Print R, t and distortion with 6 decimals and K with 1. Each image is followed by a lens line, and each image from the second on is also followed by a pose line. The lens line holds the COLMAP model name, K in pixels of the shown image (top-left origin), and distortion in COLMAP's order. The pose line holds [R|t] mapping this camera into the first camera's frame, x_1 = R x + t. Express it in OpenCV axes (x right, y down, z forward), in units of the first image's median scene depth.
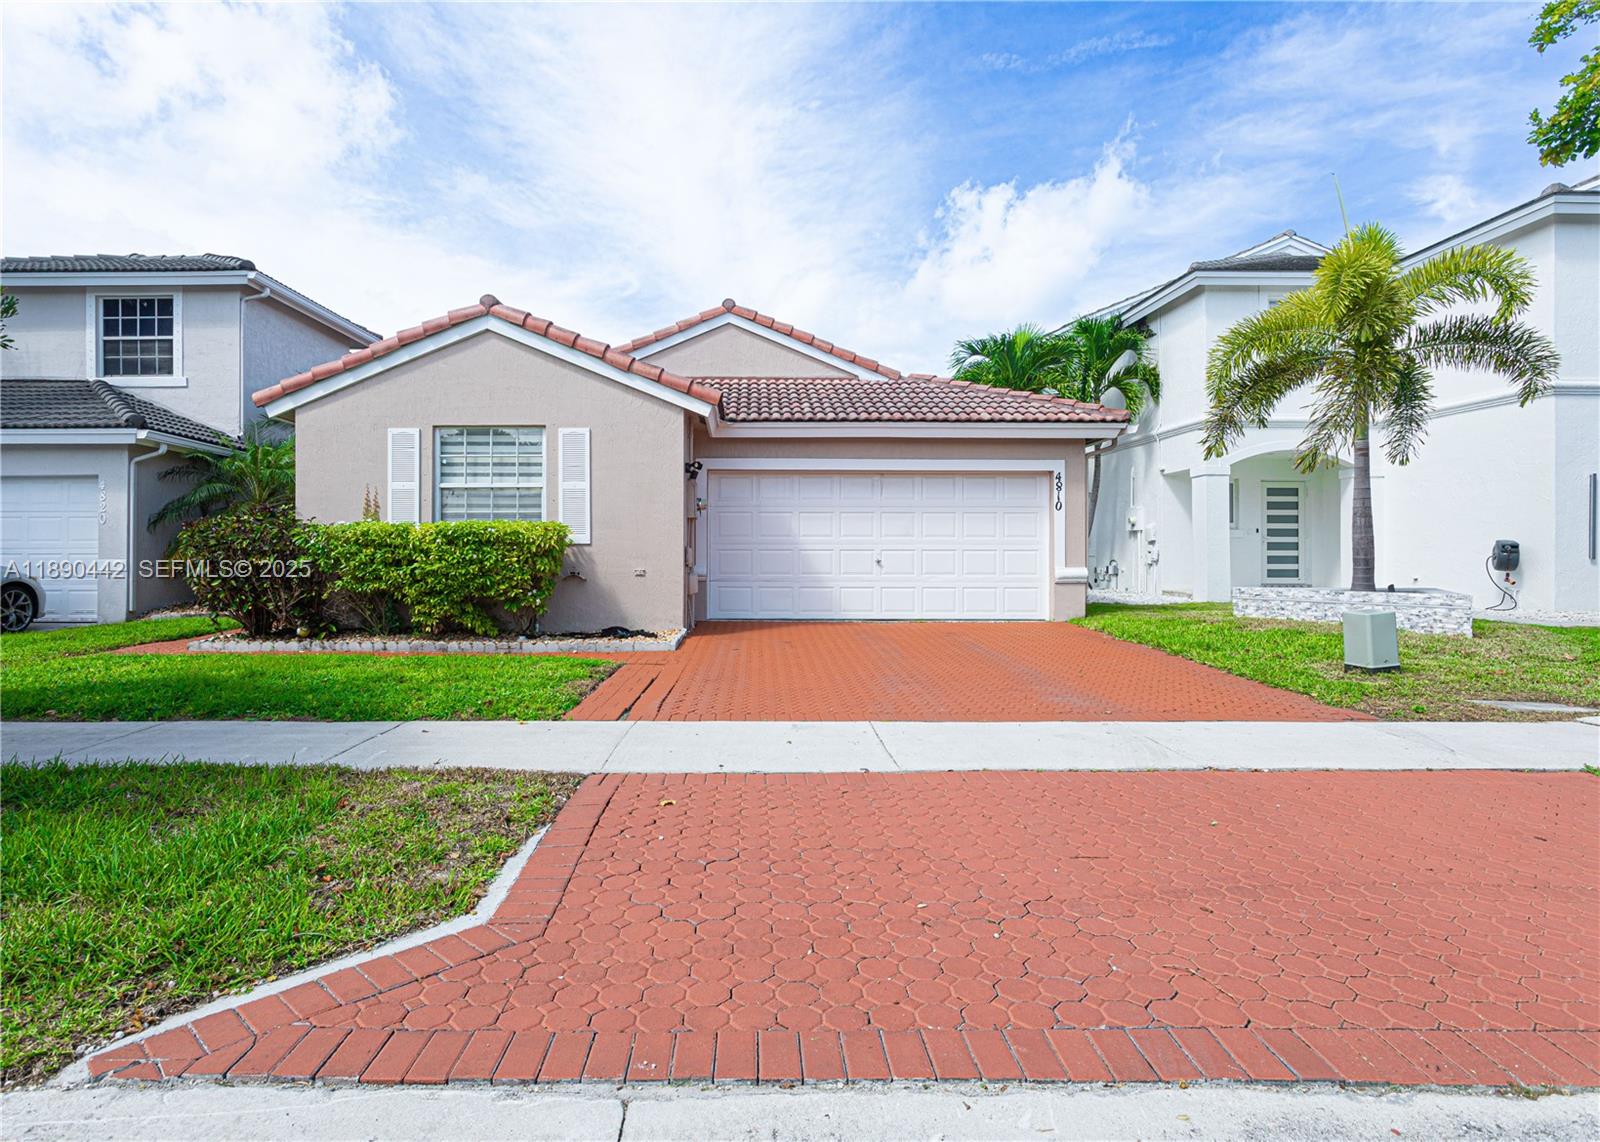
lens RADIAL K [[826.4, 0, 752.4], [0, 826.4, 564.2], [0, 0, 1]] dist [-0.005977, -0.001008]
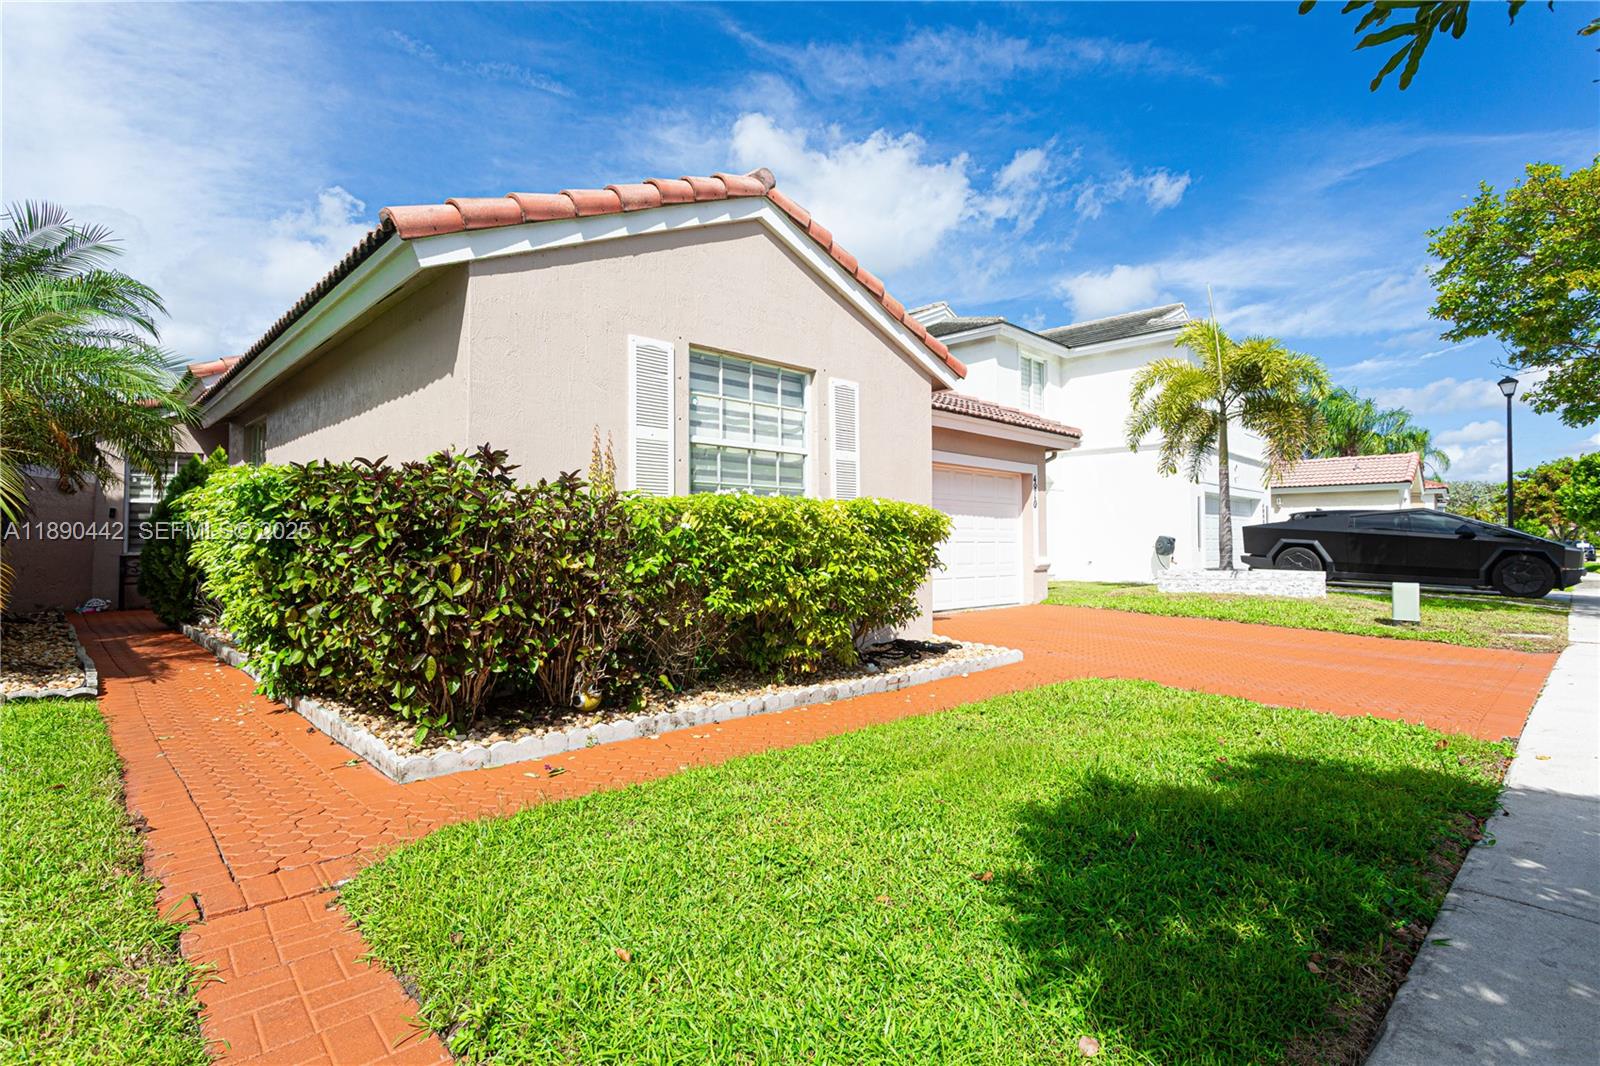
lens RADIAL K [[786.4, 0, 808.4], [0, 786.4, 540.9], [0, 0, 1]] dist [0.000571, 0.002036]
pose [[0.713273, -0.000322, 0.700886, -0.513411], [0.011426, 0.999872, -0.011168, -0.008876], [-0.700793, 0.015974, 0.713186, 0.356128]]
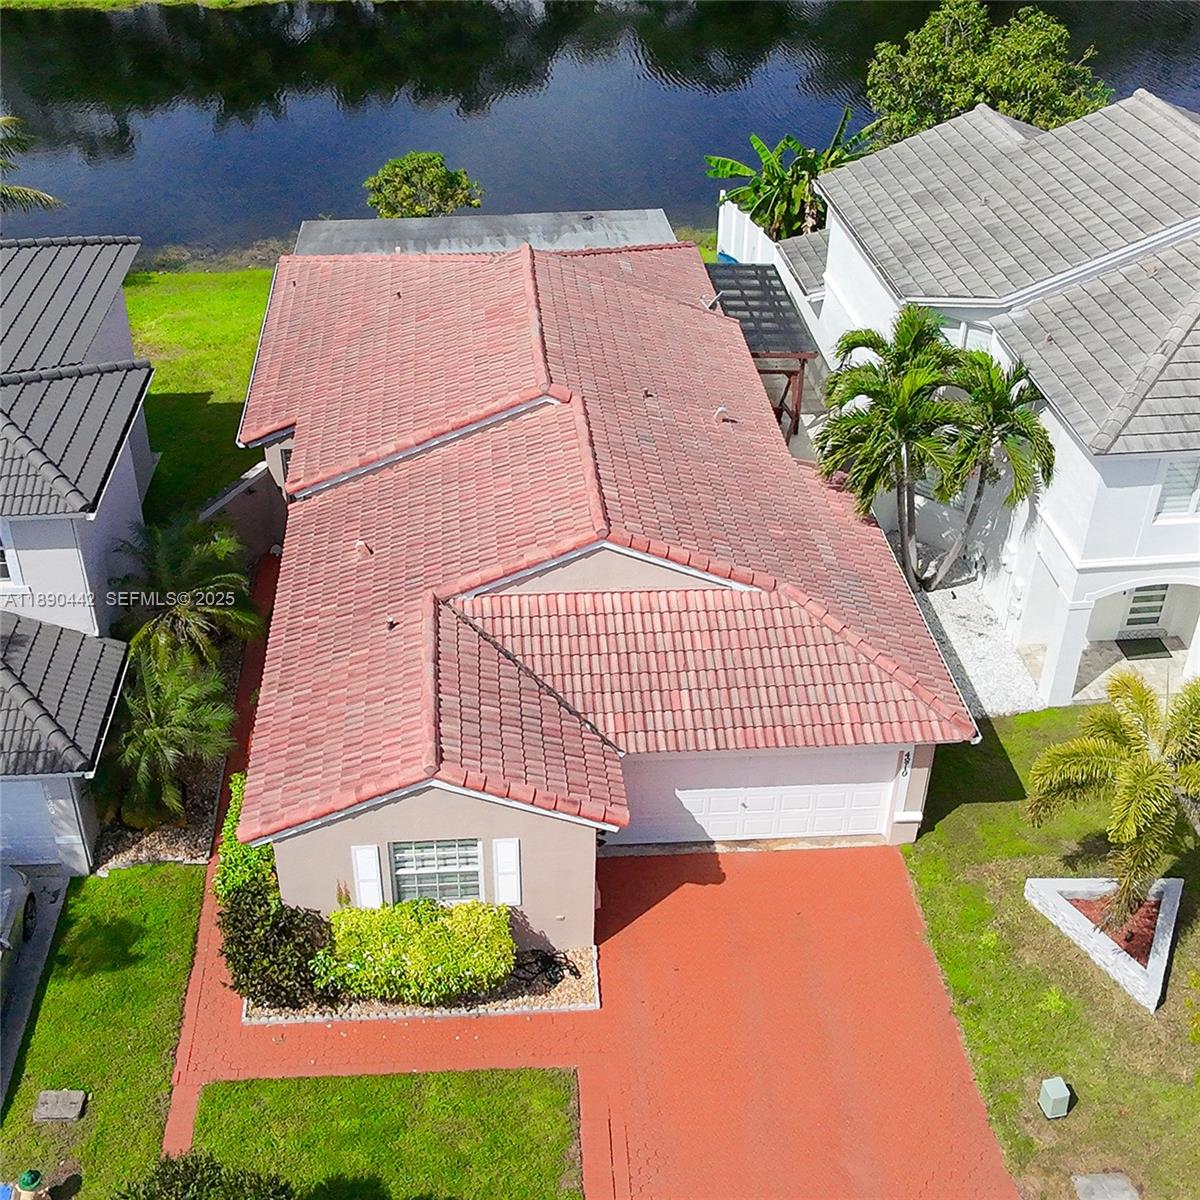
lens RADIAL K [[1391.1, 0, 518.2], [0, 1391.1, 425.5], [0, 0, 1]] dist [0.001341, 0.000000]
pose [[0.999016, -0.033598, 0.028953, -0.162906], [0.014011, 0.858445, 0.512715, -1.200847], [-0.042080, -0.511805, 0.858071, -0.307119]]
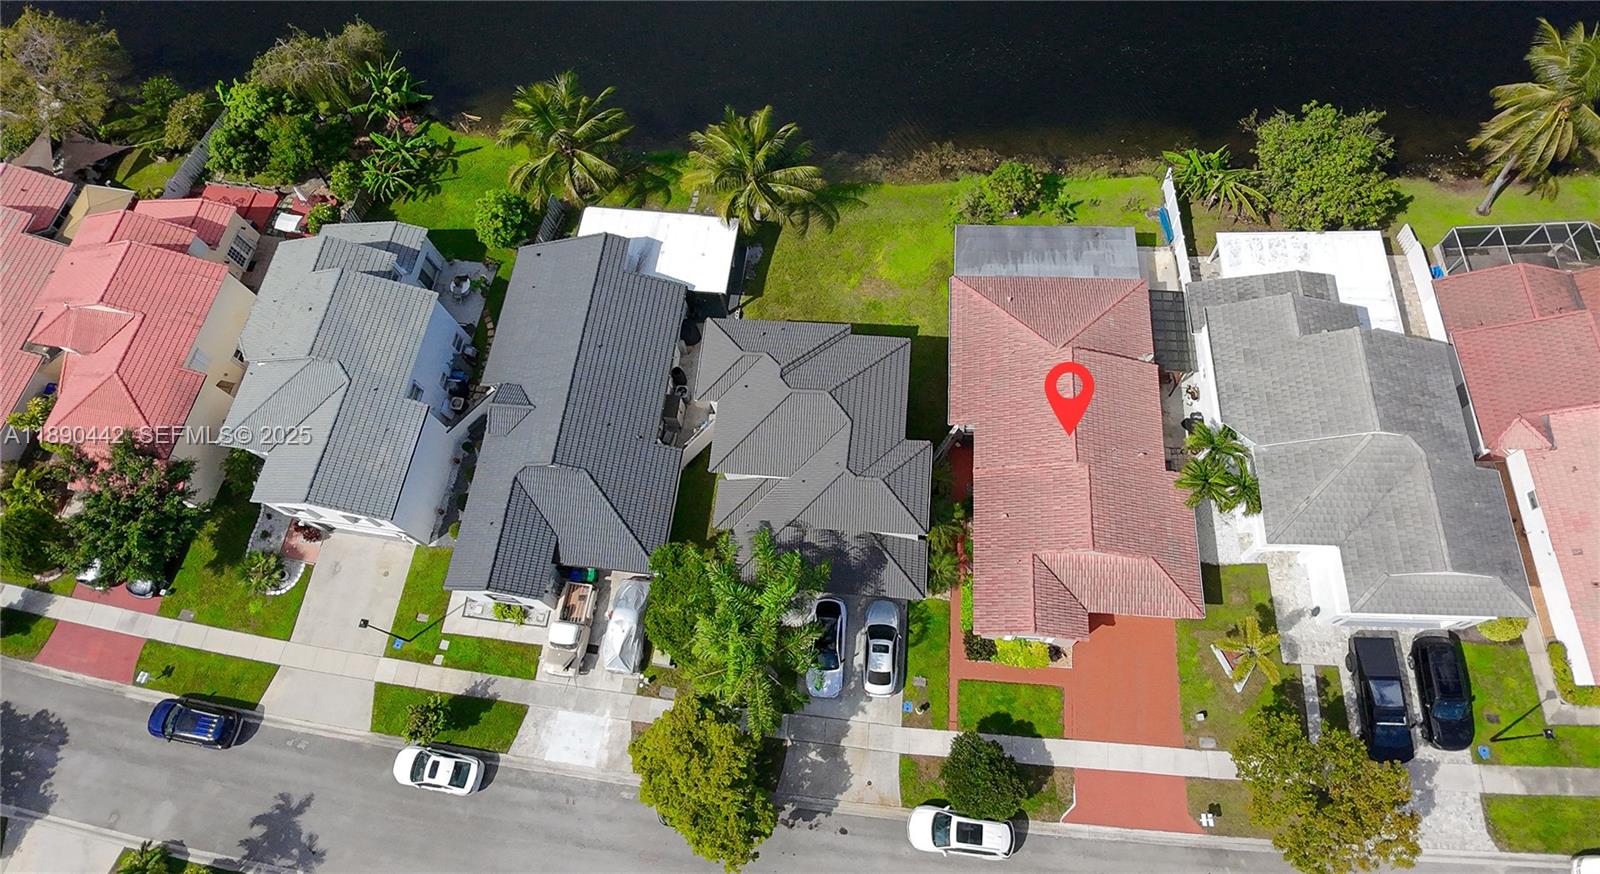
lens RADIAL K [[1047.9, 0, 812.1], [0, 1047.9, 301.6], [0, 0, 1]] dist [0.008851, -0.005192]
pose [[0.993856, 0.032535, -0.105790, -0.624611], [0.079913, 0.450368, 0.889259, -3.924000], [0.076576, -0.892250, 0.445001, 0.052841]]
